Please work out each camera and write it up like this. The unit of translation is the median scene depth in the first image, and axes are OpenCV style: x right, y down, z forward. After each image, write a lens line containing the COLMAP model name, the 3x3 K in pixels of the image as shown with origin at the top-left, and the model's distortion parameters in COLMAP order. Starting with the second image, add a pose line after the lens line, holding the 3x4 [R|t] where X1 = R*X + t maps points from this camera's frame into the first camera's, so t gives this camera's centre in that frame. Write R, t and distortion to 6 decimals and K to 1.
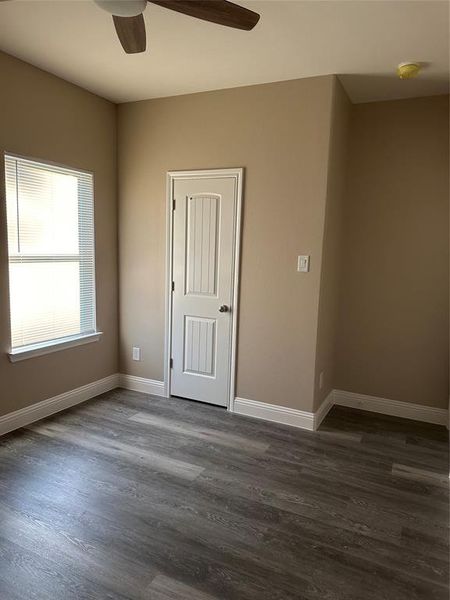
lens RADIAL K [[406.3, 0, 237.6], [0, 406.3, 300.3], [0, 0, 1]] dist [0.038465, -0.115697]
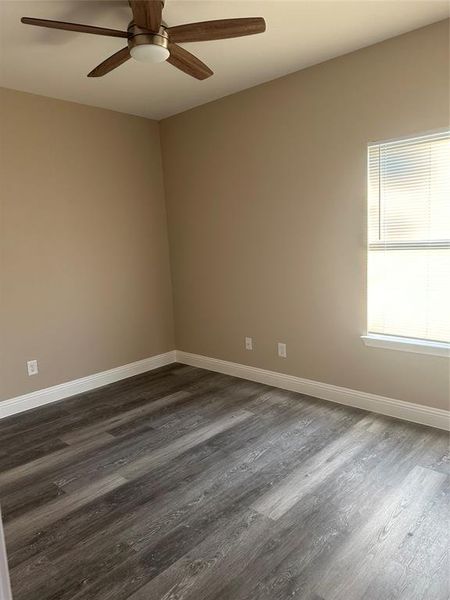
lens RADIAL K [[420.2, 0, 225.0], [0, 420.2, 300.0], [0, 0, 1]] dist [-0.000923, -0.028013]
pose [[-0.295041, 0.114661, -0.948580, 0.581384], [-0.086172, 0.985535, 0.145931, -0.092015], [0.951591, 0.124796, -0.280892, 0.969804]]
